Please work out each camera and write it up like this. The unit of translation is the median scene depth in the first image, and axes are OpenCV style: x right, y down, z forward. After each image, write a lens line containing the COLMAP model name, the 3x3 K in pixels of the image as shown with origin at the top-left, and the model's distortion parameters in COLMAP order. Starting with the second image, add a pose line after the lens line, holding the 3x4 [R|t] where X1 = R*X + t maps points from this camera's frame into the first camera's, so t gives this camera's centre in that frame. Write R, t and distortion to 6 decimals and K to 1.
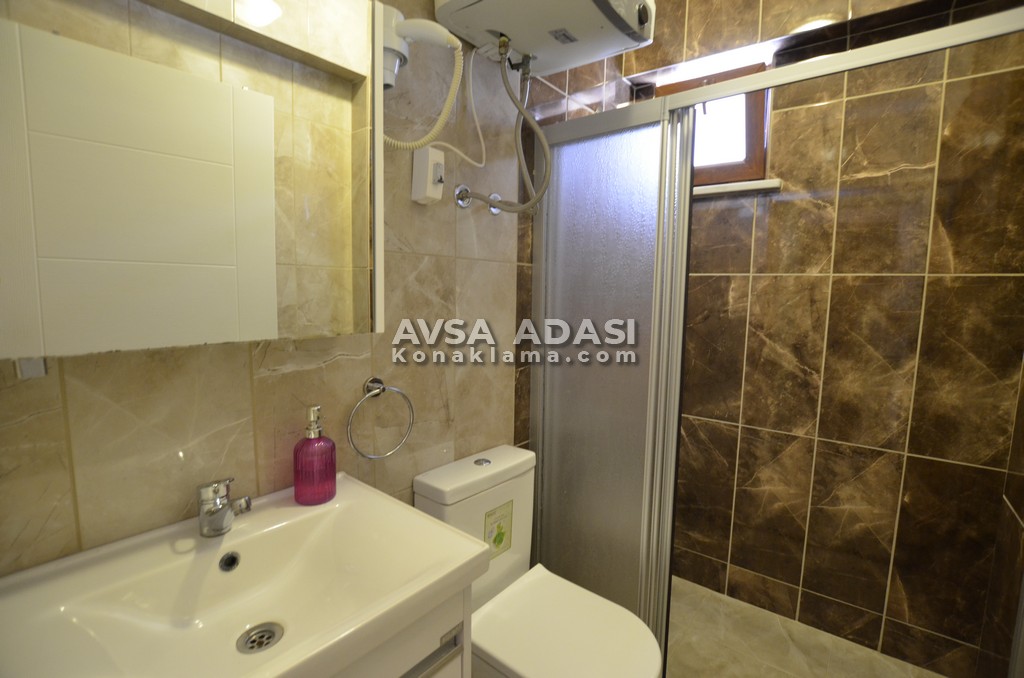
lens RADIAL K [[451.1, 0, 510.9], [0, 451.1, 339.4], [0, 0, 1]] dist [-0.029658, 0.004362]
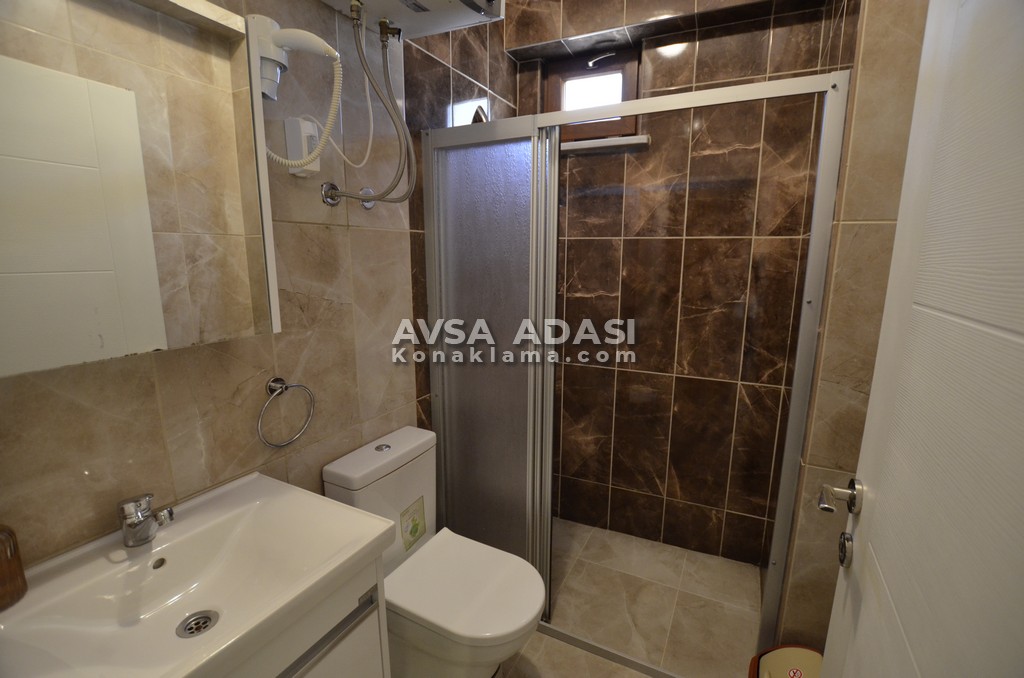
lens RADIAL K [[451.1, 0, 512.3], [0, 451.1, 340.3], [0, 0, 1]] dist [-0.029658, 0.004362]
pose [[0.976525, -0.055067, 0.208246, 0.027028], [0.039164, 0.996047, 0.079733, -0.077671], [-0.211813, -0.069706, 0.974821, -0.154184]]
